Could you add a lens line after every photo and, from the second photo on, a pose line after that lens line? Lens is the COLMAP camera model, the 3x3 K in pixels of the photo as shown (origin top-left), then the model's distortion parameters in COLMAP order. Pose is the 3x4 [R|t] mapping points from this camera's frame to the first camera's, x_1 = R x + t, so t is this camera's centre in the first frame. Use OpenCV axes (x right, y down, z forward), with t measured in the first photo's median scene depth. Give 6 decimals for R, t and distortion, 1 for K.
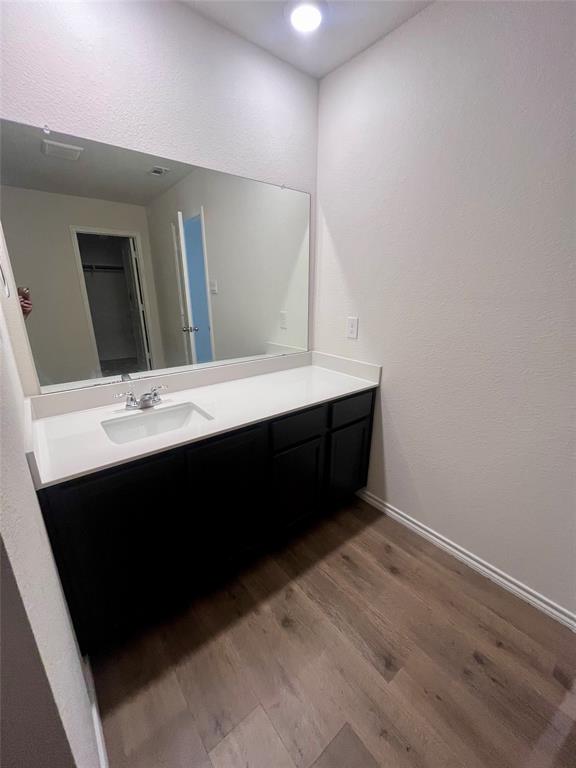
lens RADIAL K [[308.6, 0, 288.0], [0, 308.6, 384.0], [0, 0, 1]] dist [0.000209, 0.000085]
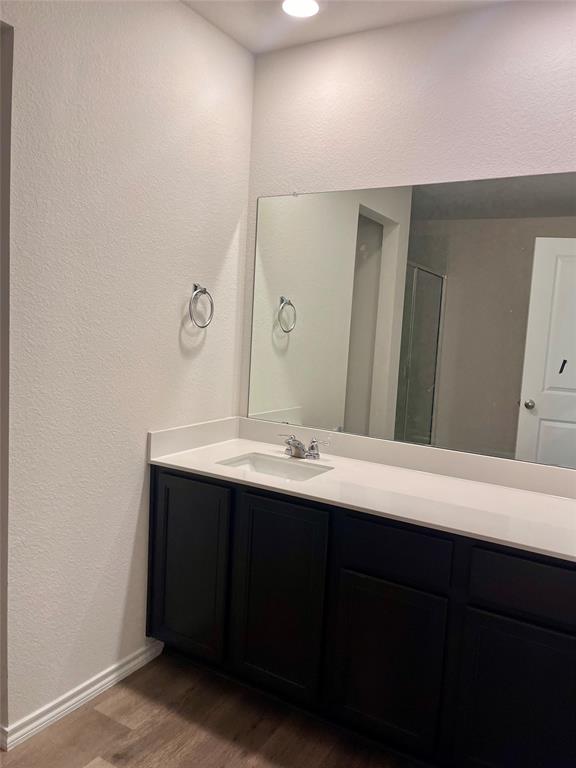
lens RADIAL K [[591.6, 0, 288.0], [0, 591.6, 384.0], [0, 0, 1]] dist [0.131563, 0.002738]
pose [[0.336304, 0.114759, -0.934735, 1.235527], [-0.324179, 0.945996, -0.000494, -0.127091], [0.884199, 0.303188, 0.355345, 0.311624]]
